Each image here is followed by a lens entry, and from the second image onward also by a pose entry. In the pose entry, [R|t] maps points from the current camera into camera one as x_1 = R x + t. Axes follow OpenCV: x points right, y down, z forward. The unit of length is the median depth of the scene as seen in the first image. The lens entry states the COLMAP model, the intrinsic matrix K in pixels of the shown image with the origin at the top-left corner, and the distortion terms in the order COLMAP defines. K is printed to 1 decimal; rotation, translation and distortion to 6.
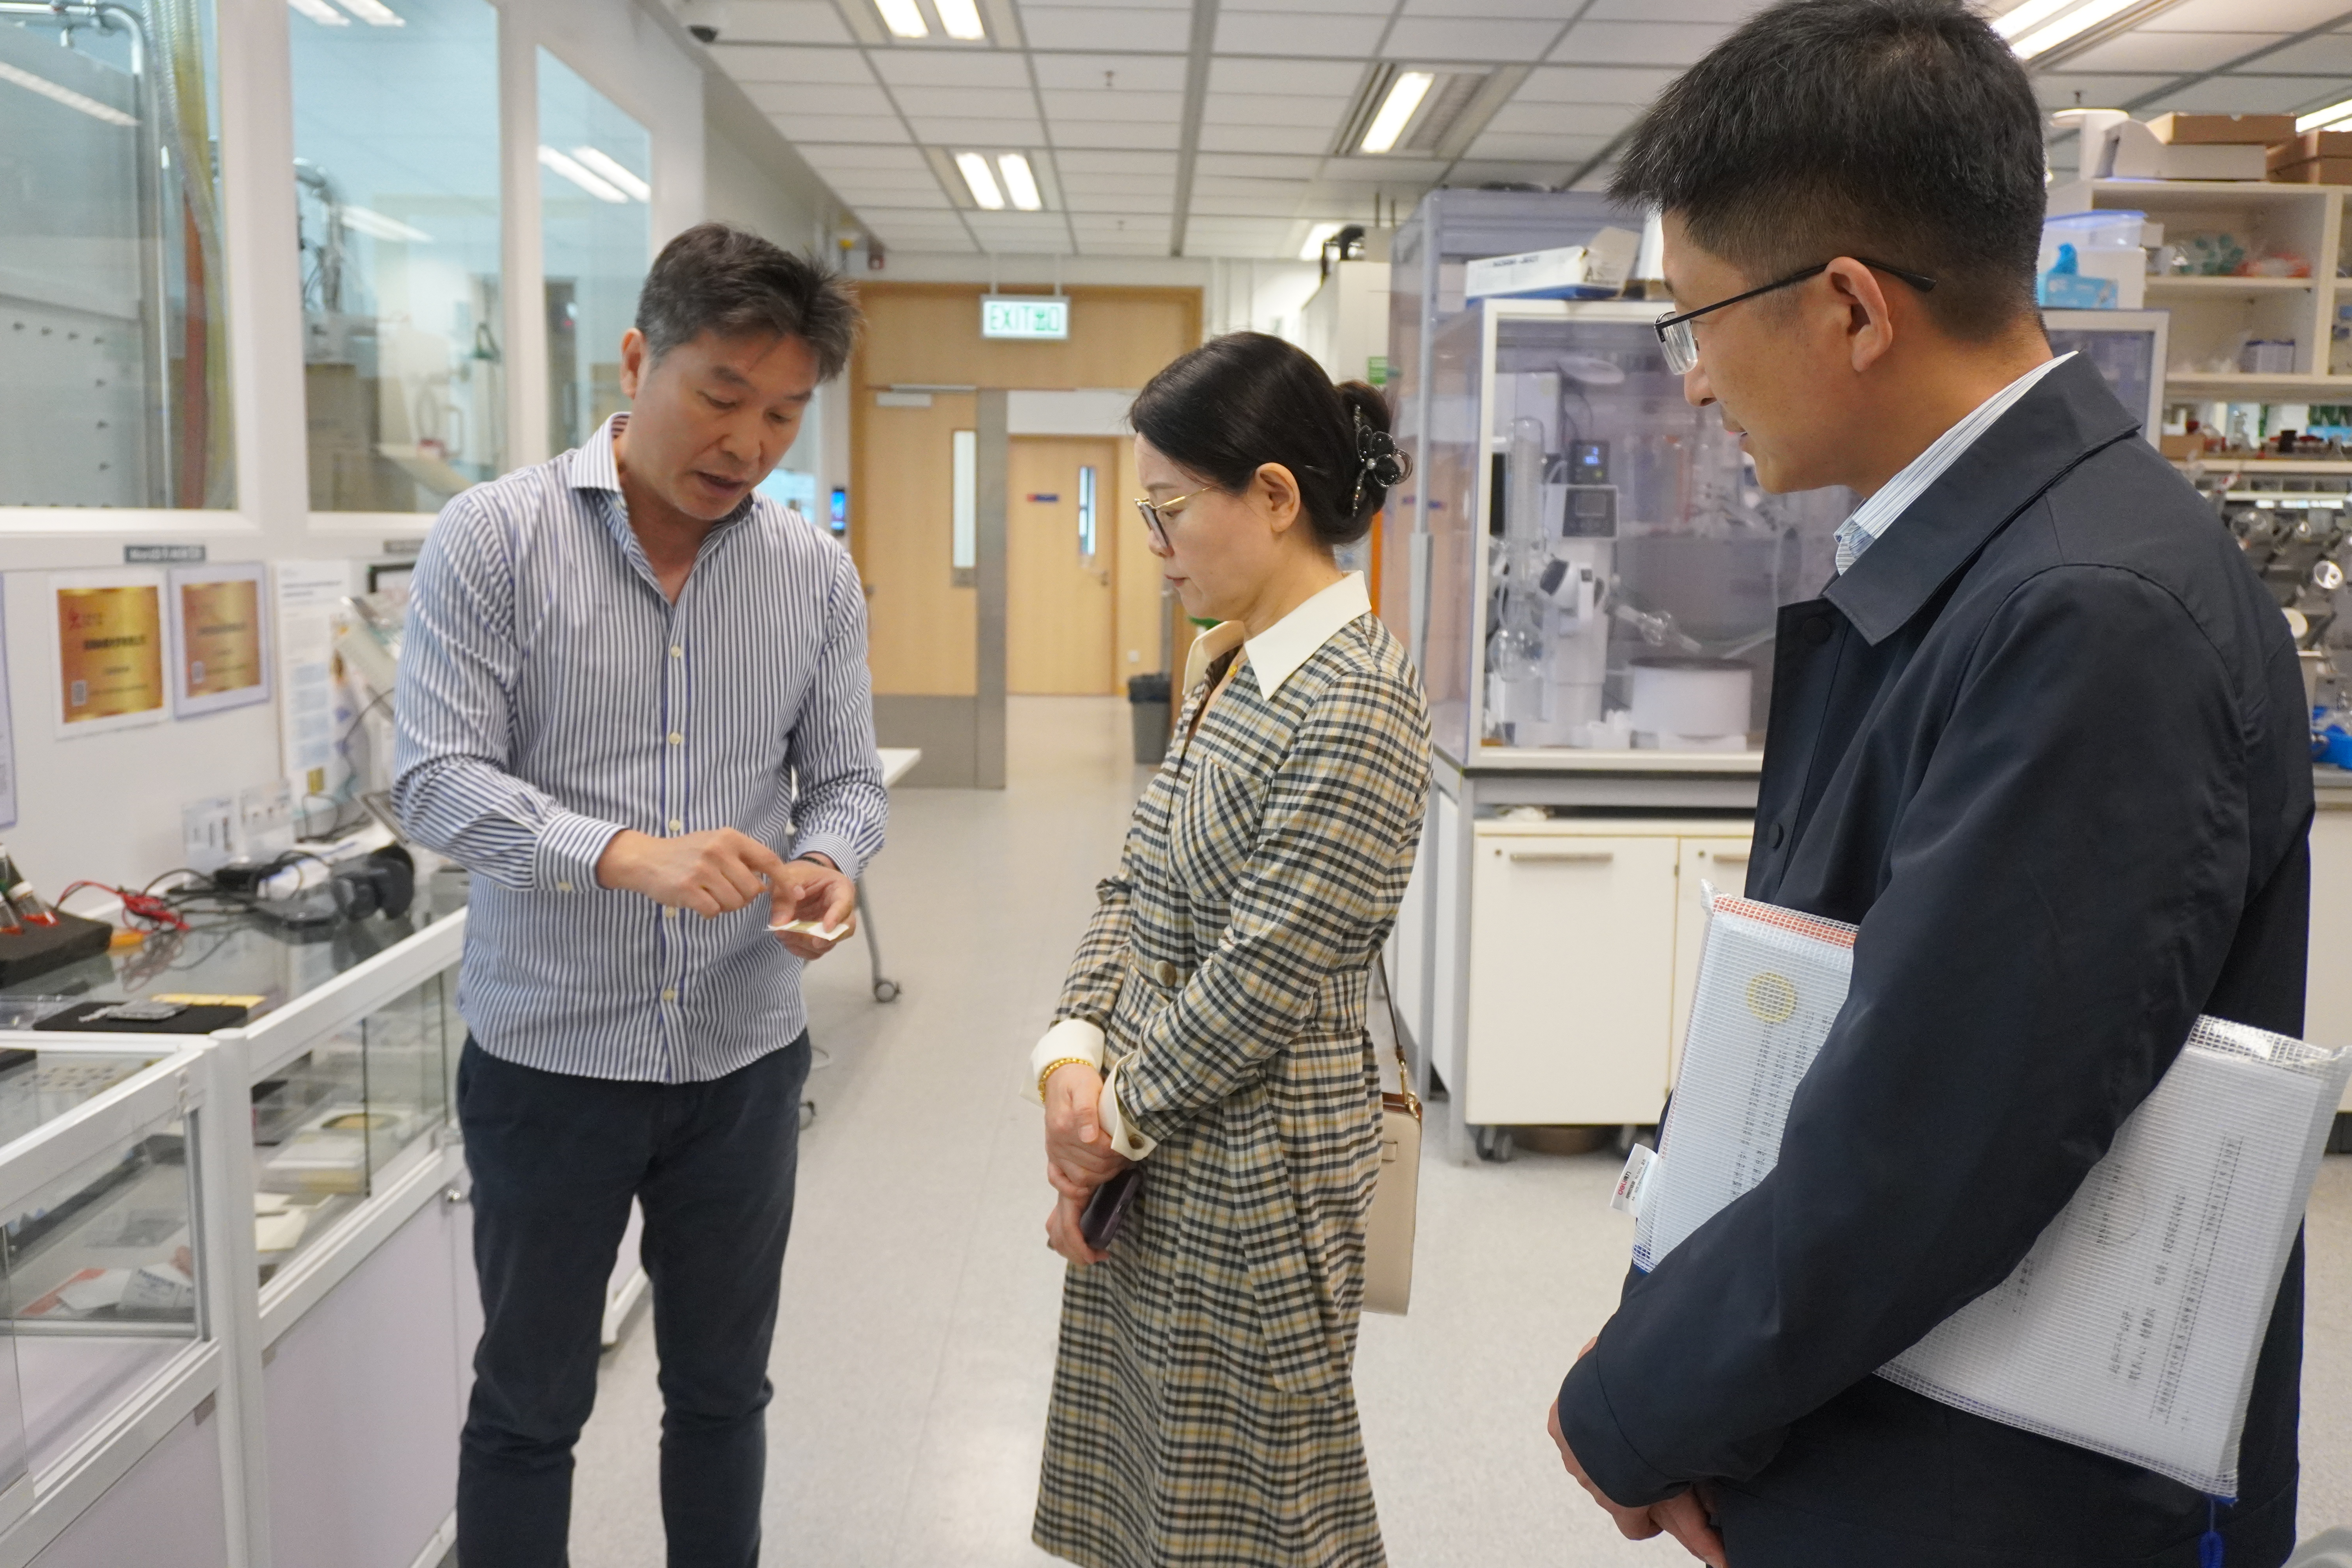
lens RADIAL K [[2043.7, 0, 1176.0], [0, 2043.7, 784.0], [0, 0, 1]] dist [-0.007023, -0.000626]
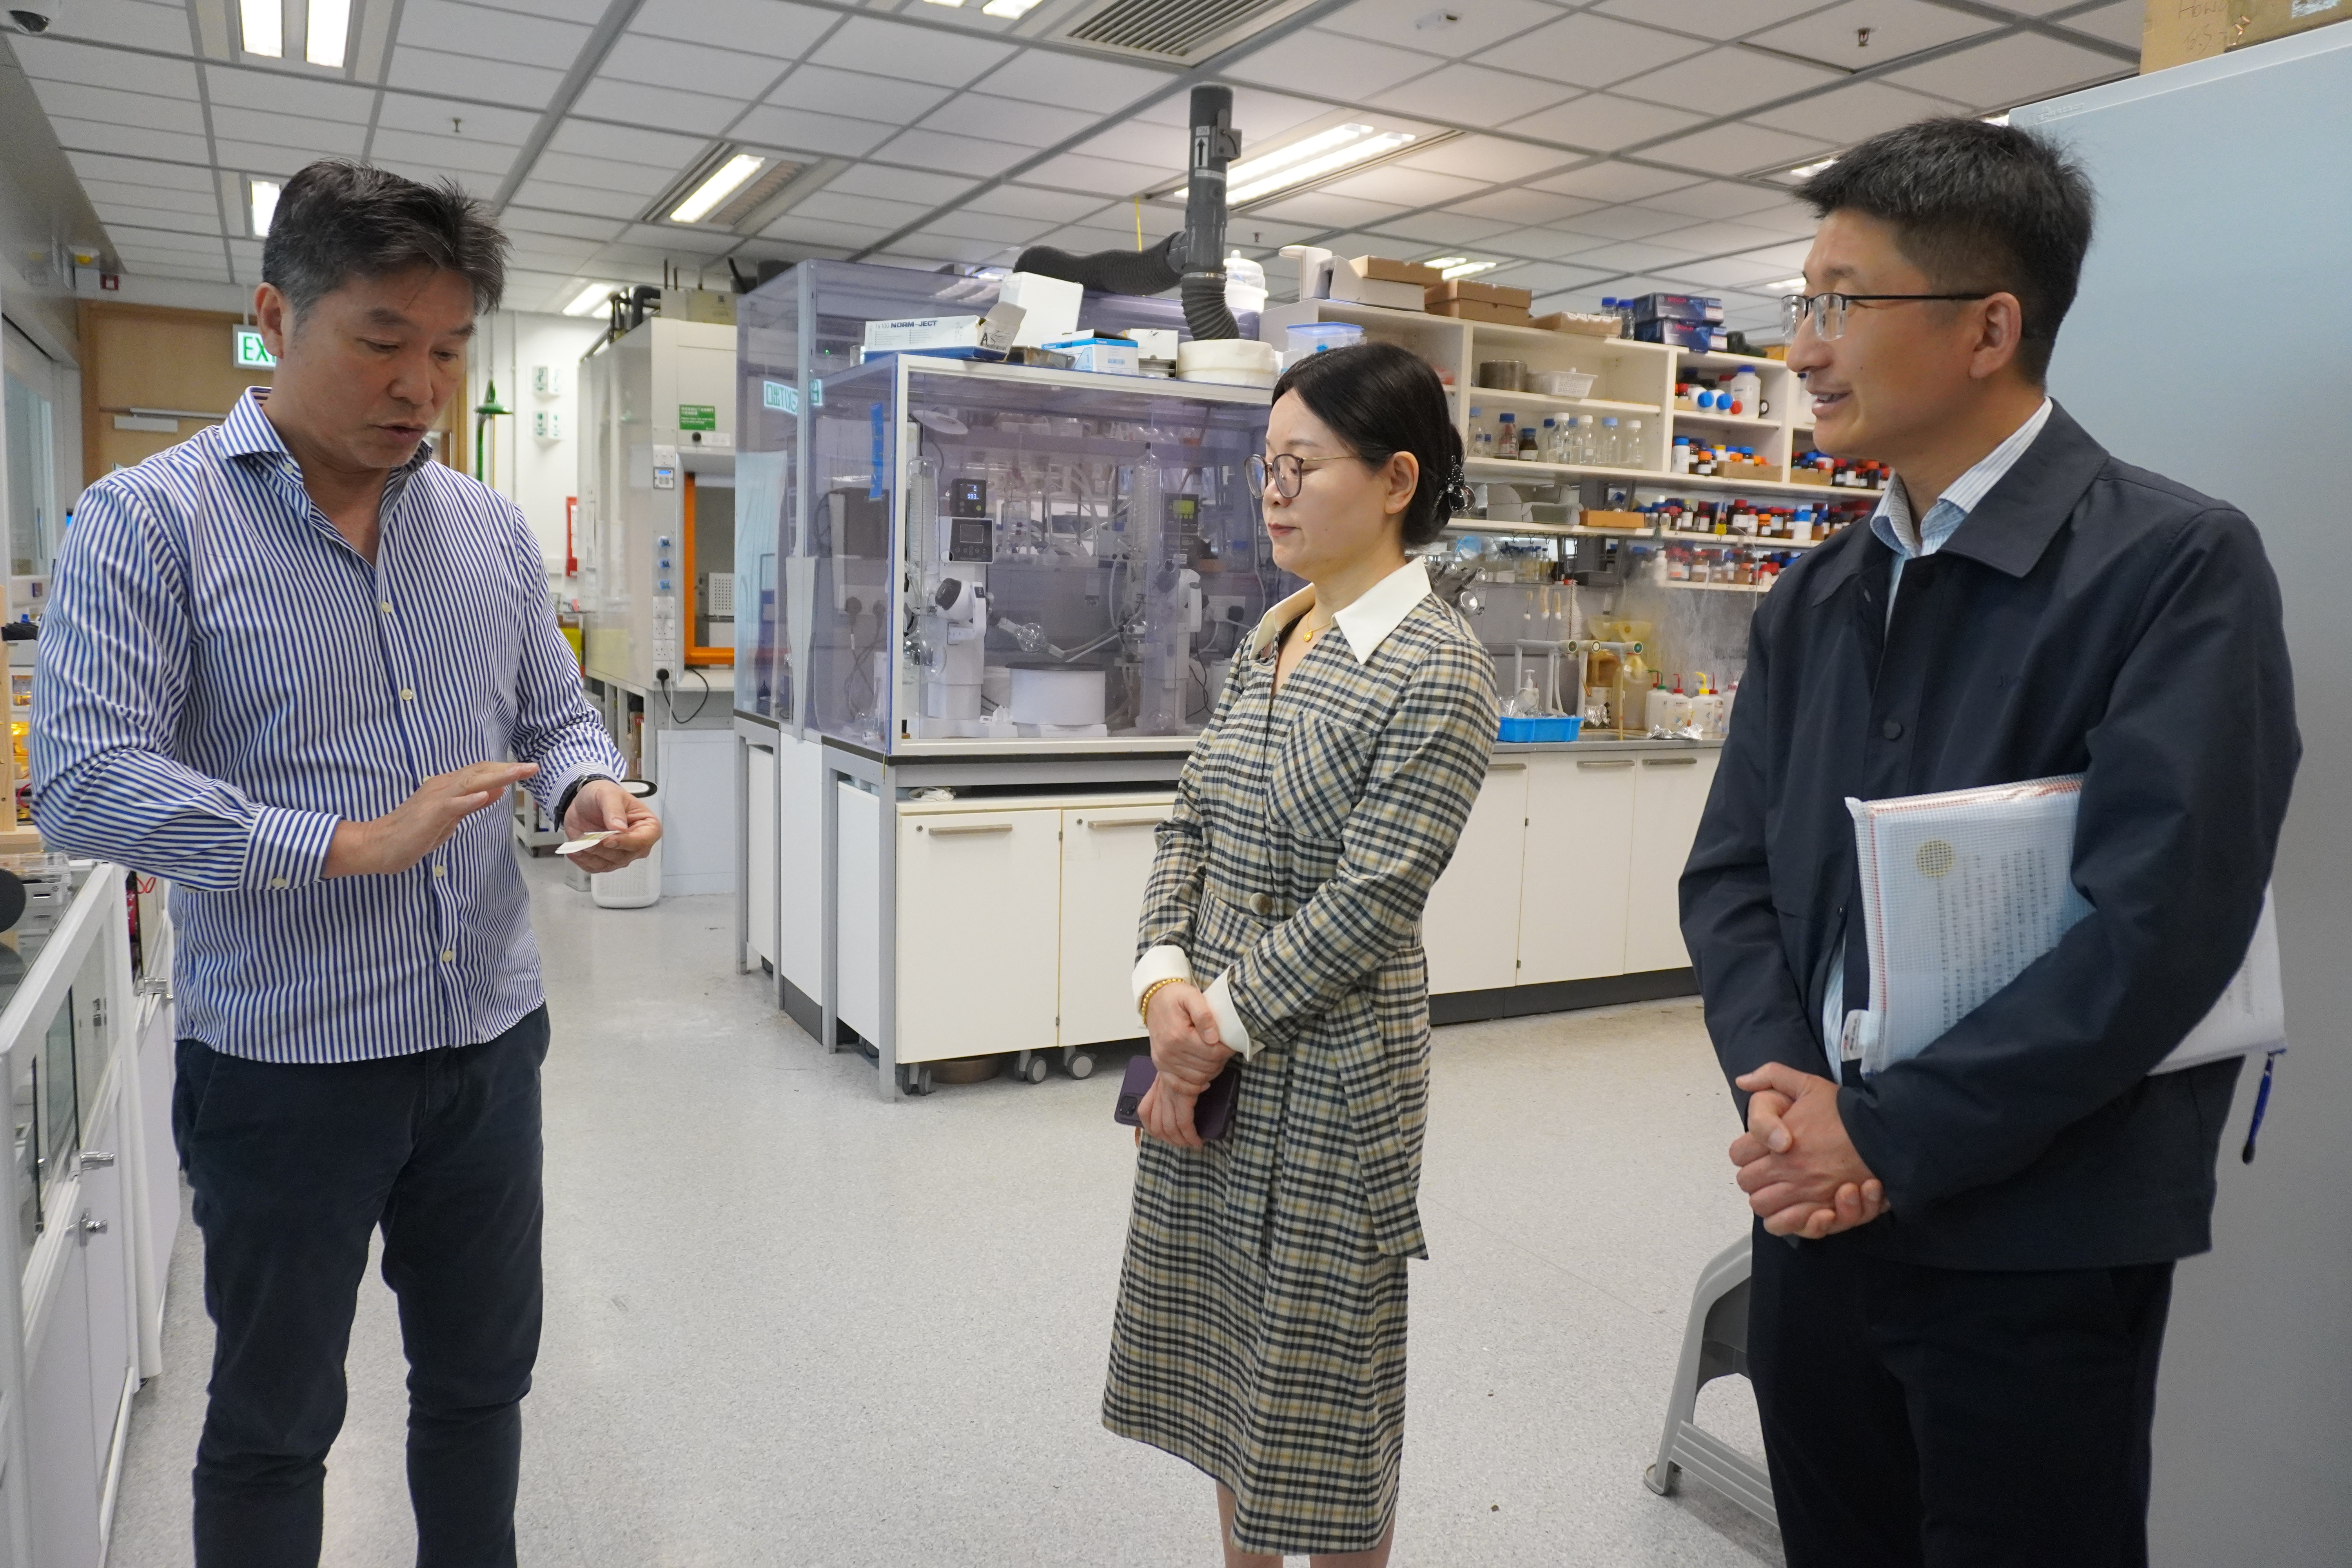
lens RADIAL K [[1722.5, 0, 1174.9], [0, 1722.5, 798.3], [0, 0, 1]] dist [-0.048225, 0.044223]
pose [[0.895536, -0.035538, 0.443567, -0.145388], [0.032292, 0.999368, 0.014872, 0.006212], [-0.443815, 0.001005, 0.896118, 0.052628]]
